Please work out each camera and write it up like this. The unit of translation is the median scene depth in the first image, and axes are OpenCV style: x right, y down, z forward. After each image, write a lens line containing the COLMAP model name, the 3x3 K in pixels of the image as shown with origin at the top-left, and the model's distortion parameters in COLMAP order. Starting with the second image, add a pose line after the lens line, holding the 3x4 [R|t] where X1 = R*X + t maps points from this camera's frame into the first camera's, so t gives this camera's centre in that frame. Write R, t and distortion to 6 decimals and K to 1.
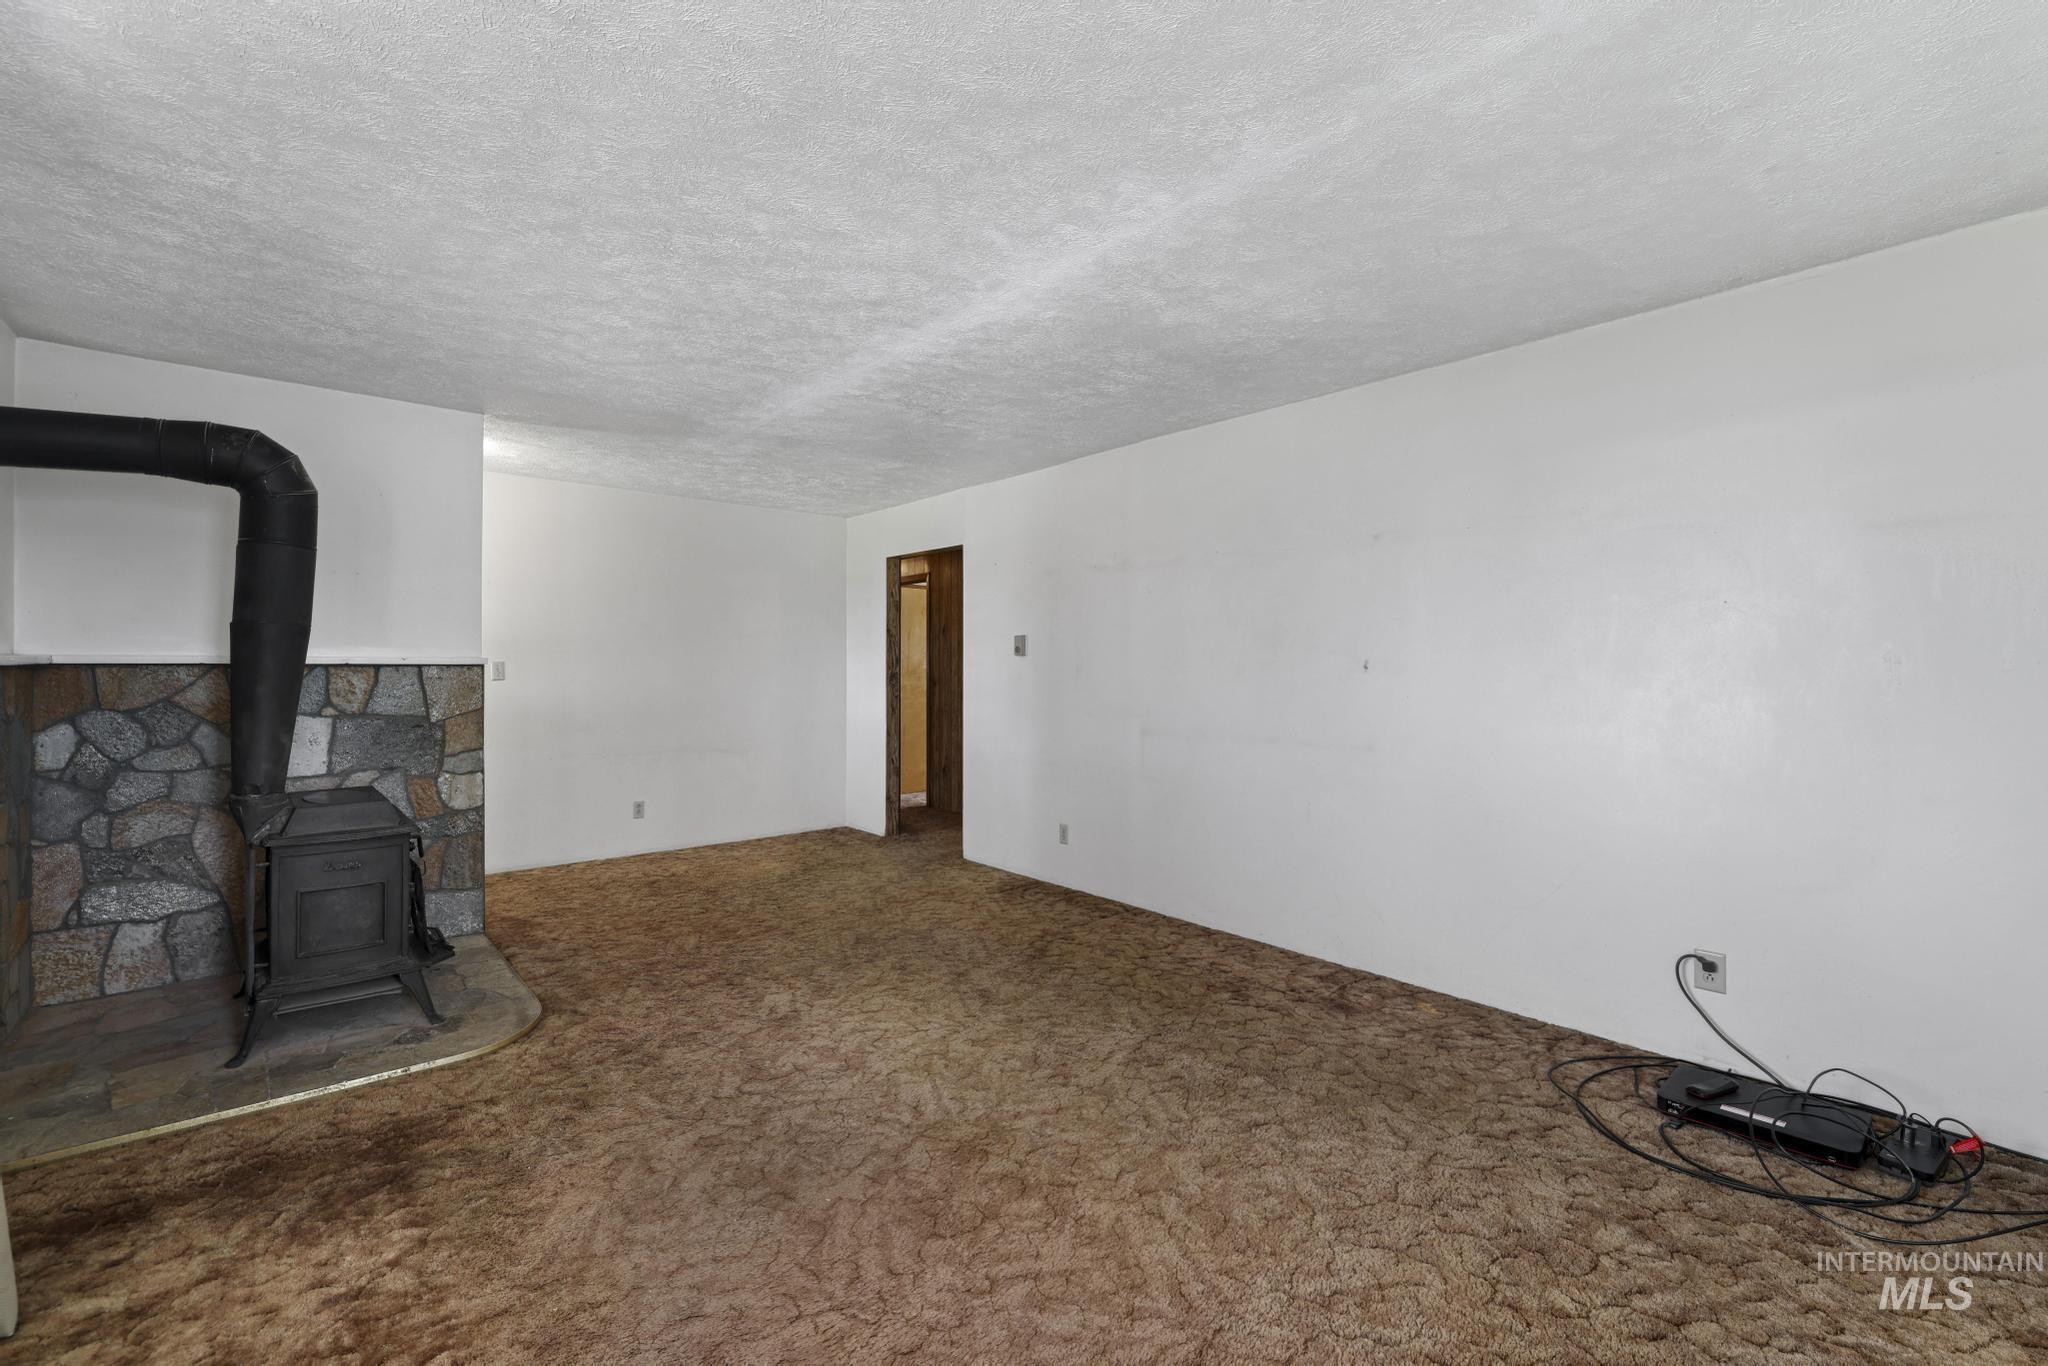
lens RADIAL K [[893.1, 0, 1022.9], [0, 893.1, 676.8], [0, 0, 1]] dist [0.003207, 0.001496]
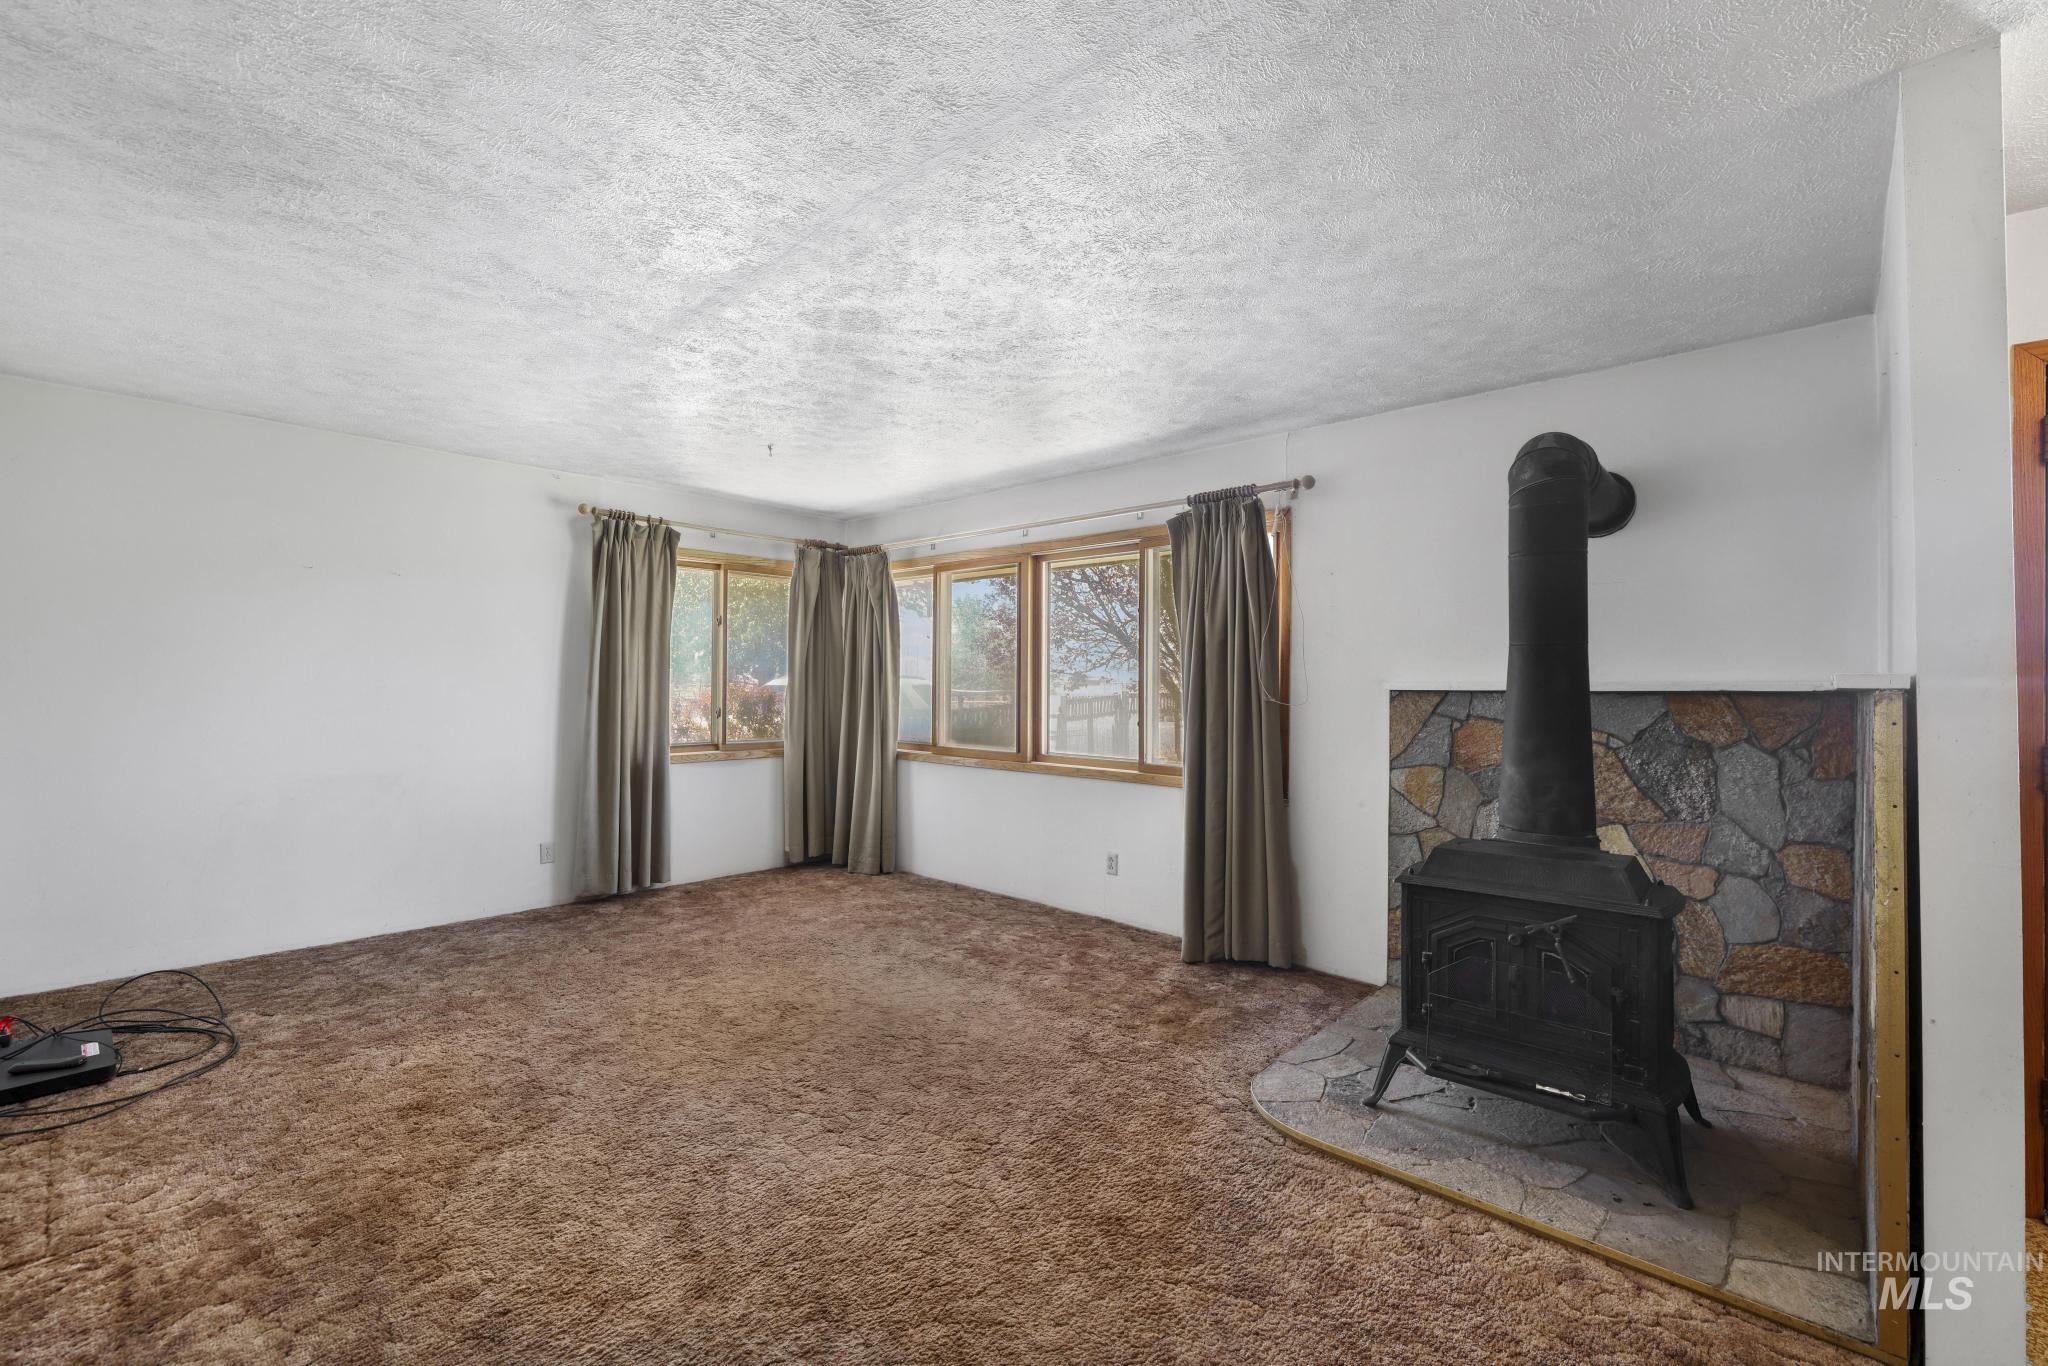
lens RADIAL K [[893.1, 0, 1027.9], [0, 893.1, 681.0], [0, 0, 1]] dist [0.003207, 0.001496]
pose [[-0.992838, -0.015546, -0.118450, -0.287484], [-0.014869, 0.999868, -0.006602, -0.013556], [0.118537, -0.004793, -0.992938, 2.377314]]
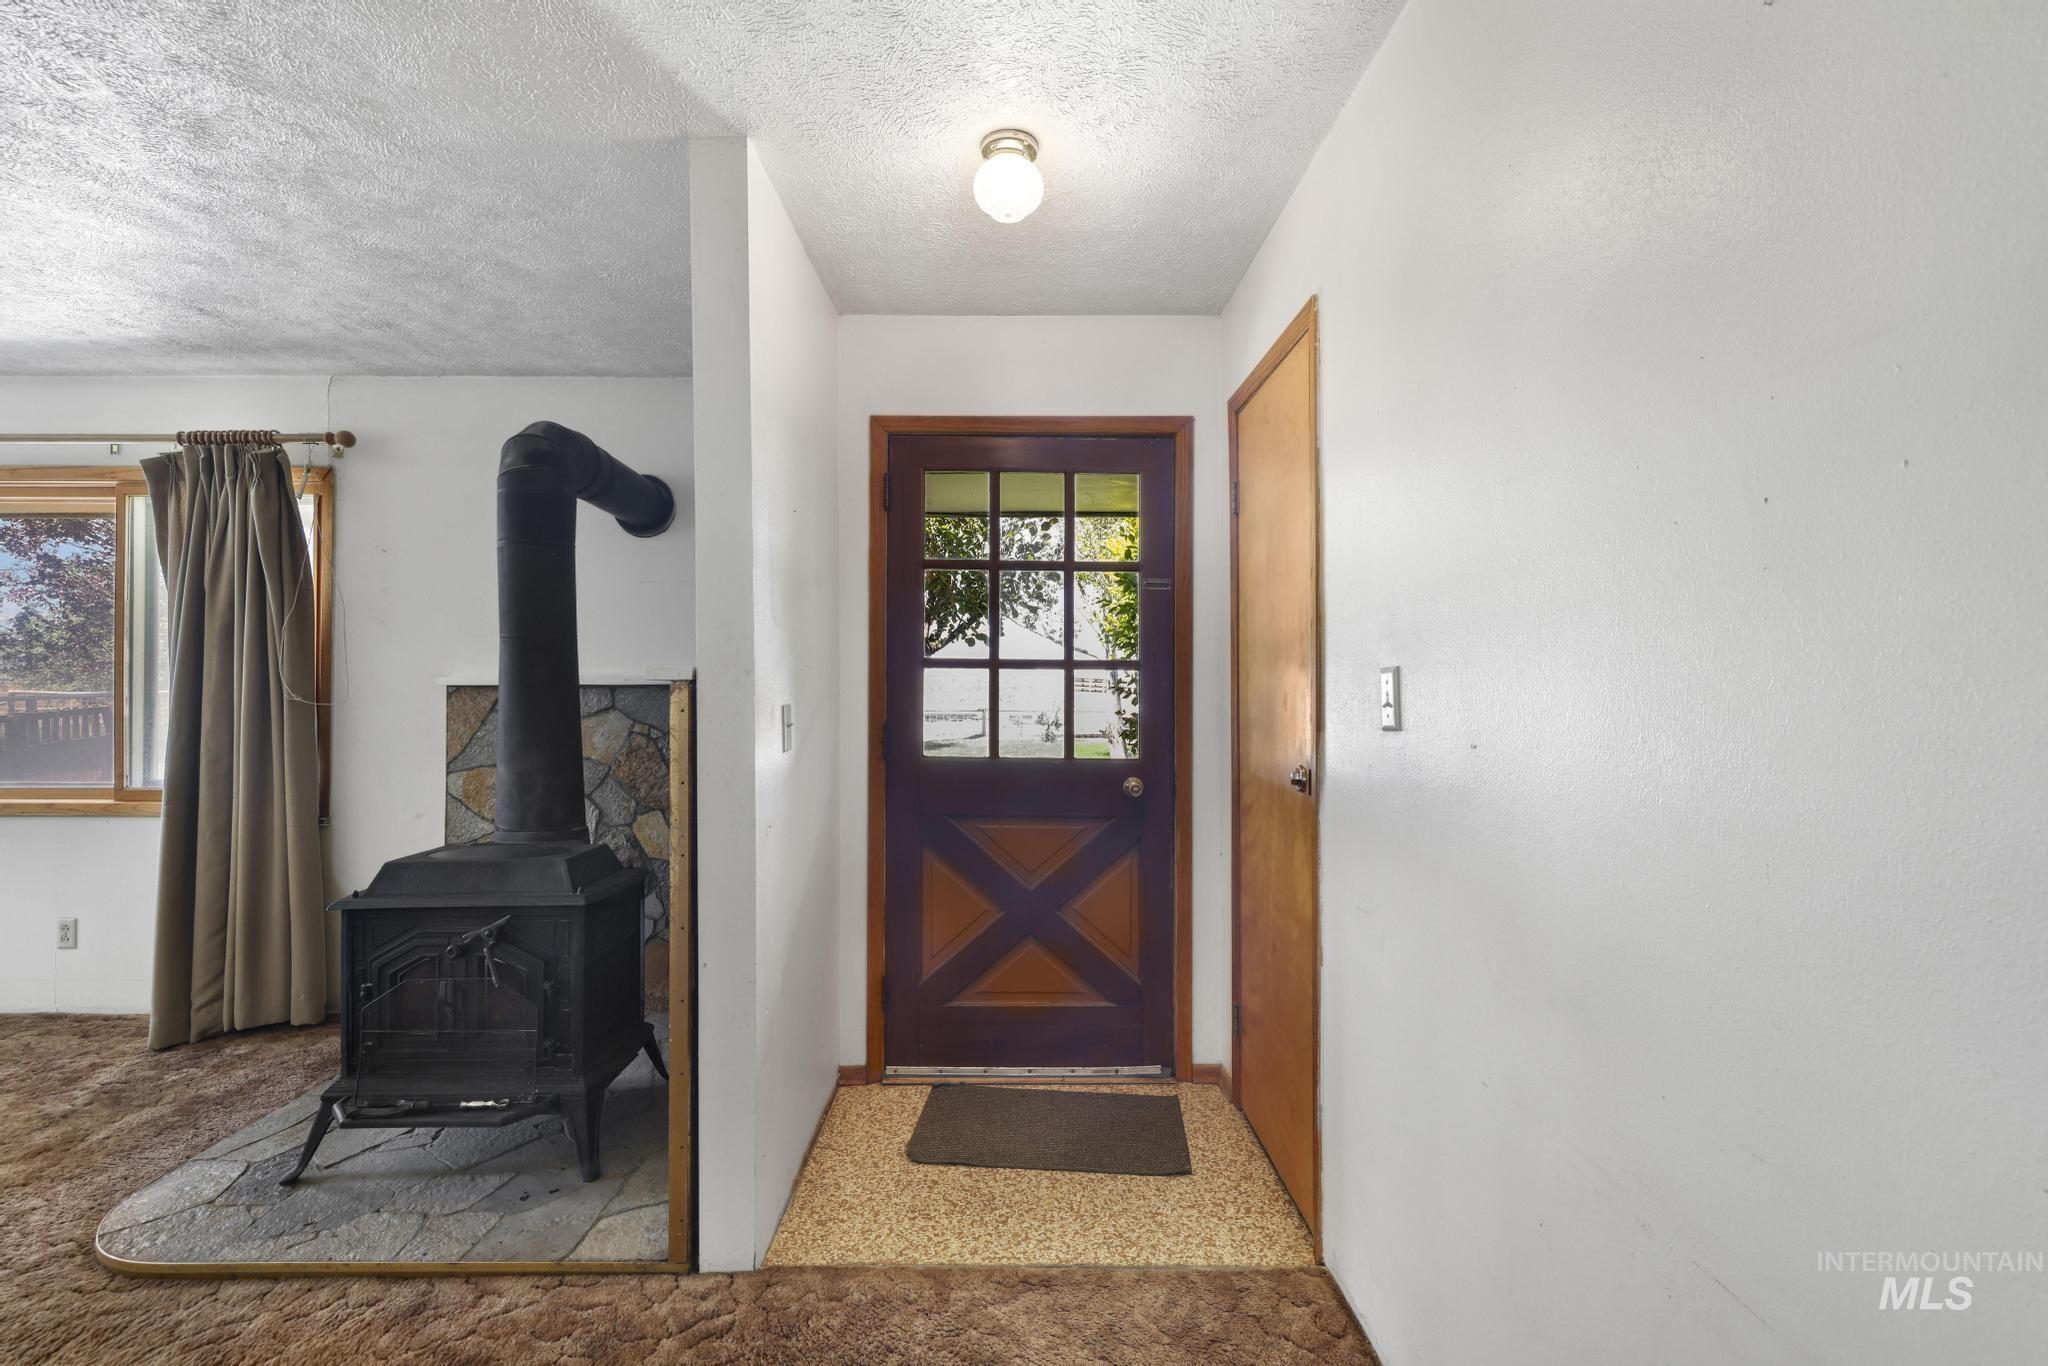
lens RADIAL K [[893.1, 0, 1019.7], [0, 893.1, 680.4], [0, 0, 1]] dist [0.003207, 0.001496]
pose [[-0.643071, -0.010895, -0.765729, -0.572379], [-0.004344, 0.999935, -0.010579, -0.014448], [0.765794, -0.003477, -0.643077, 2.484845]]
